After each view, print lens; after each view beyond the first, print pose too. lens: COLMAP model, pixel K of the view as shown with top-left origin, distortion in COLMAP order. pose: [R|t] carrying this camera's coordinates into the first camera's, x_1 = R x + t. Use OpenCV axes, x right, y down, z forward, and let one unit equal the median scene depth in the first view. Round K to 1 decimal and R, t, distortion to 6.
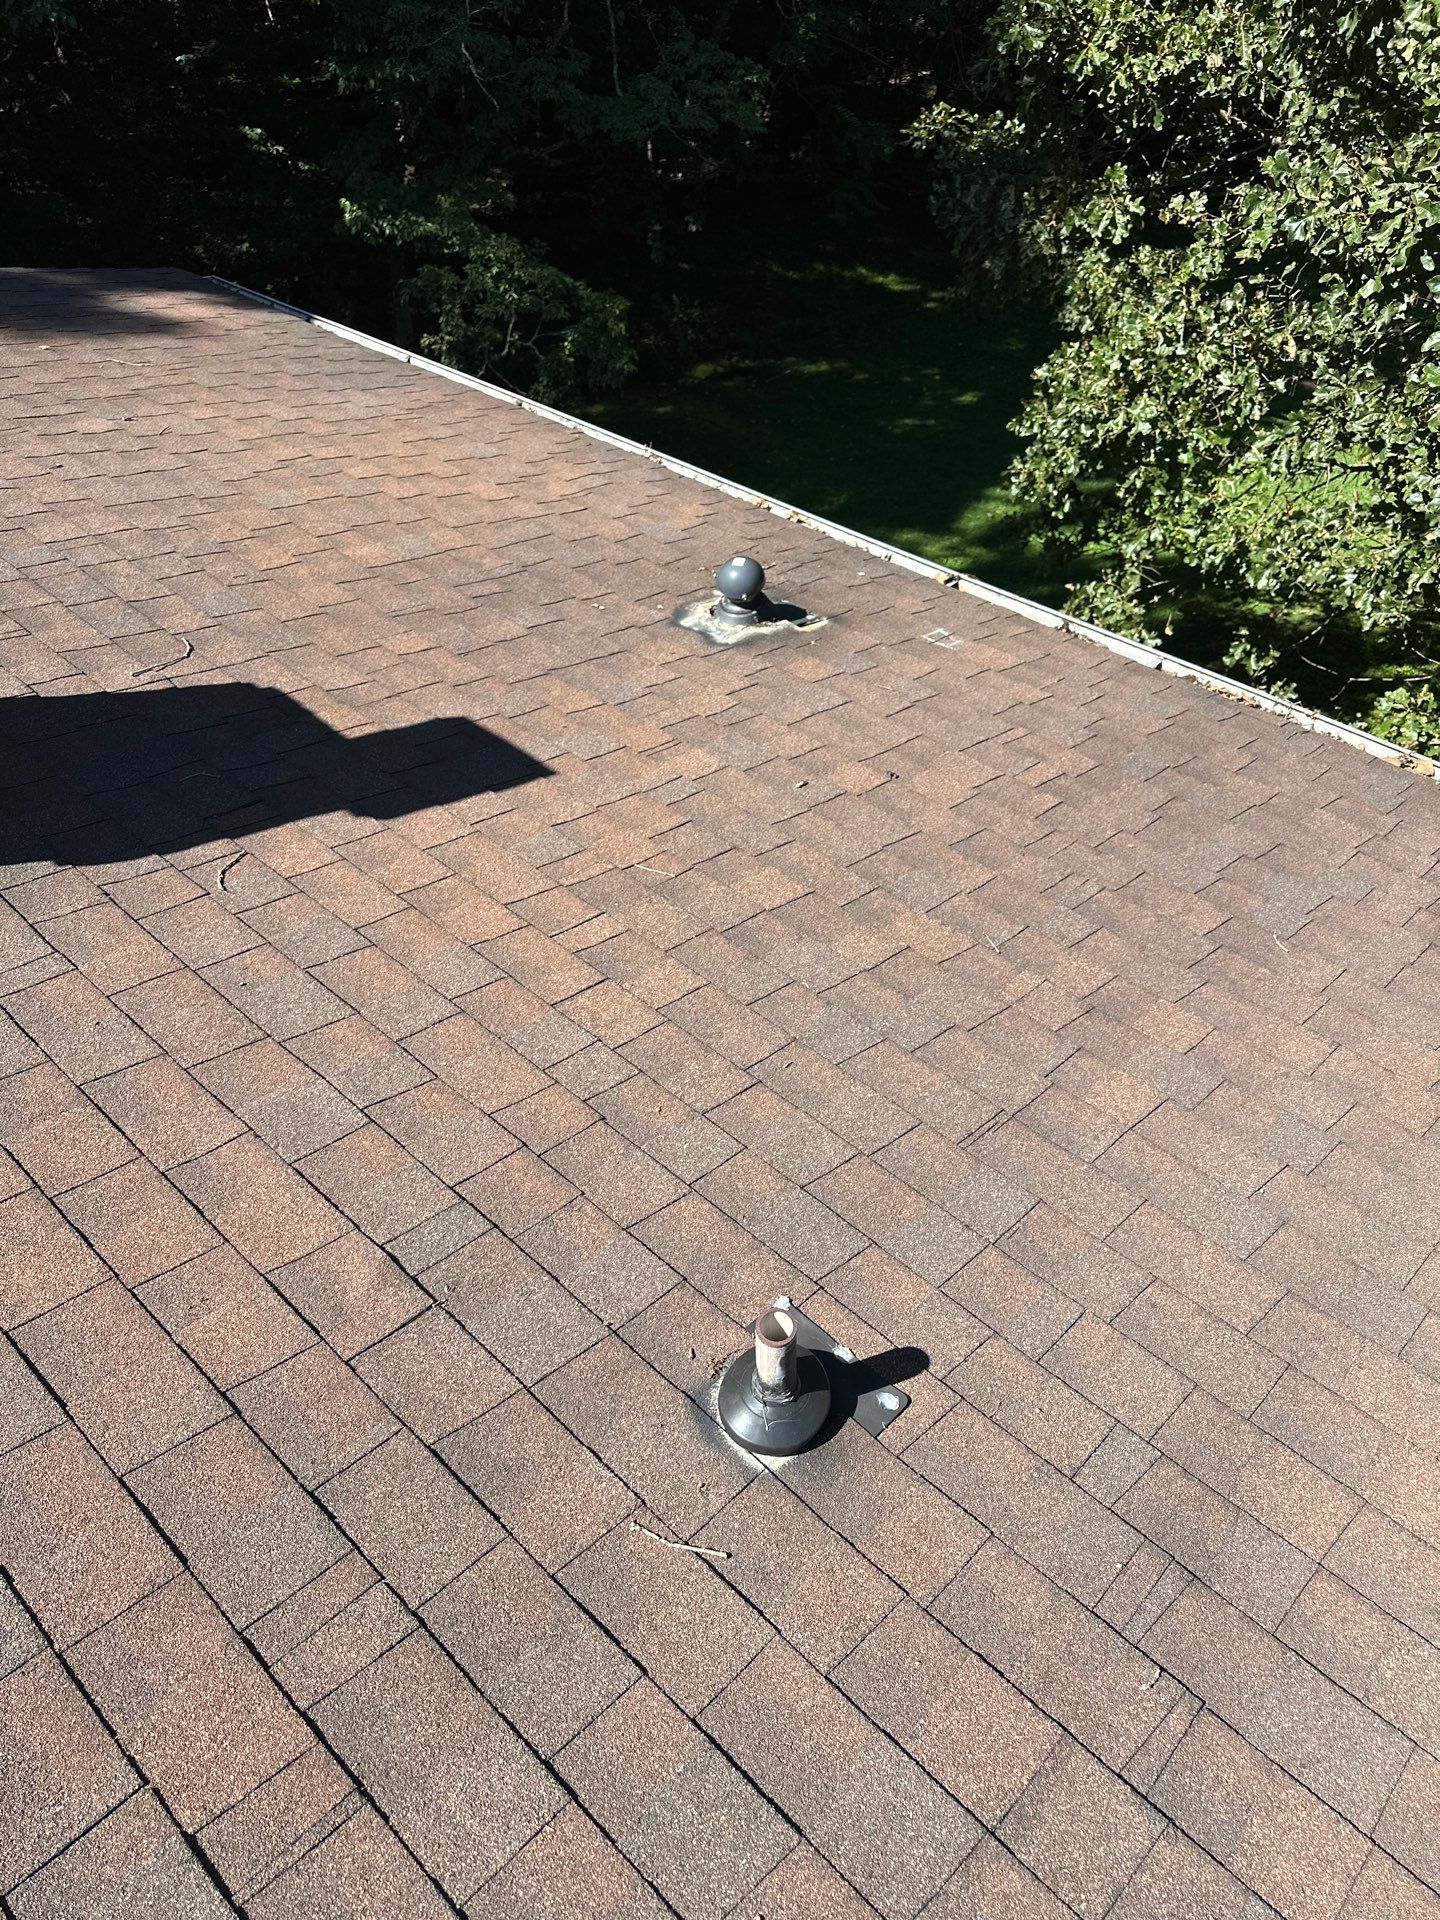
lens RADIAL K [[1385.4, 0, 755.7], [0, 1385.4, 1070.7], [0, 0, 1]] dist [0.052407, -0.055264]
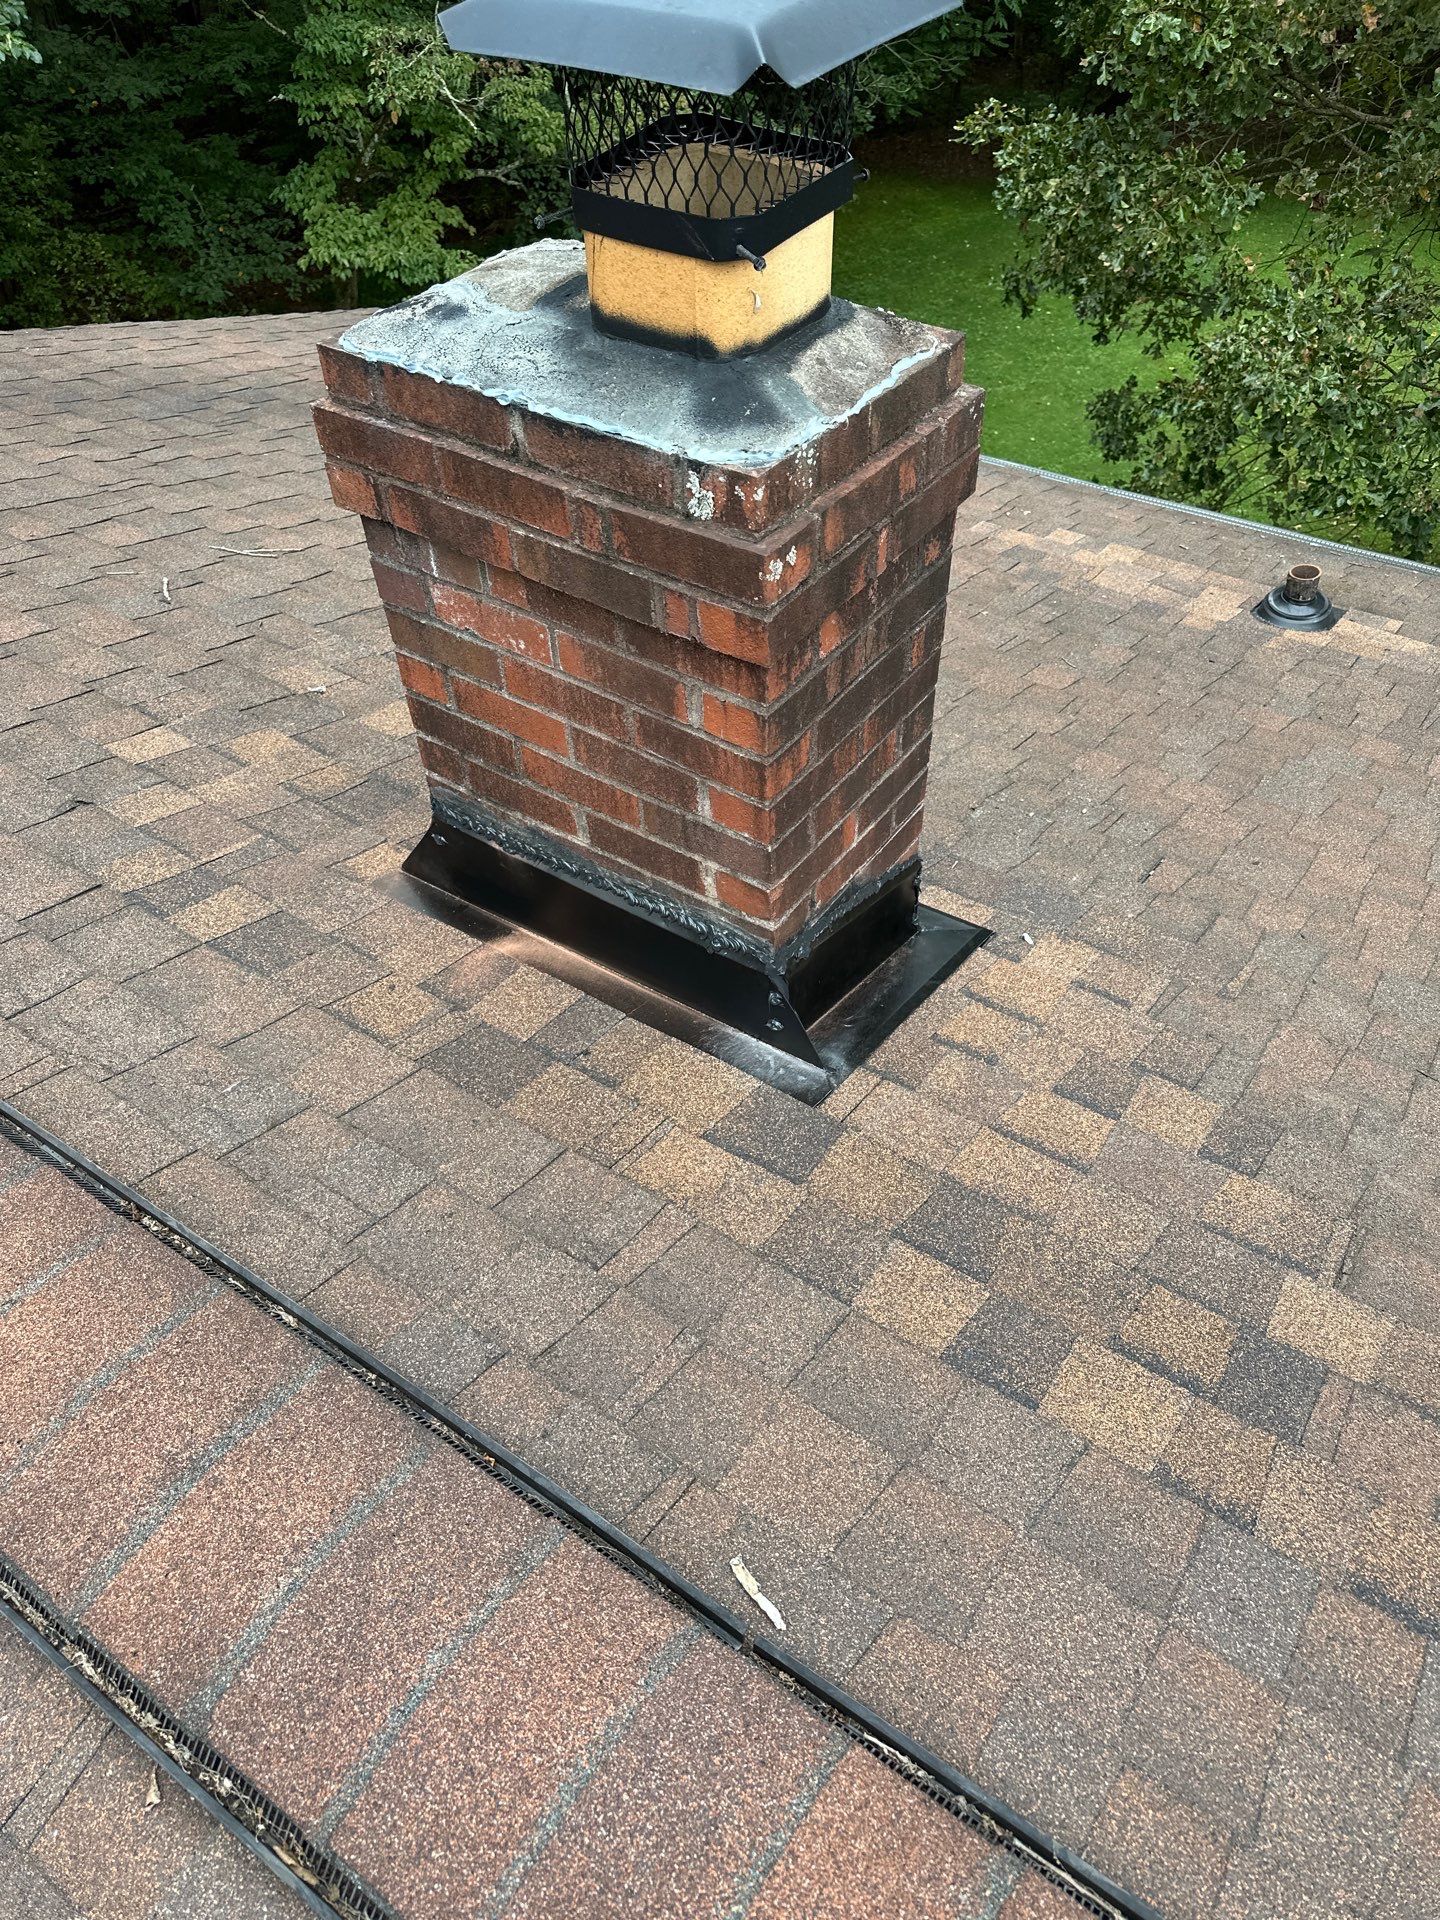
lens RADIAL K [[1385.4, 0, 752.1], [0, 1385.4, 1059.4], [0, 0, 1]] dist [0.052407, -0.055264]
pose [[0.987503, -0.118957, 0.103381, -0.164618], [0.120157, 0.992740, -0.005438, -0.020460], [-0.101984, 0.017792, 0.994627, 0.027803]]
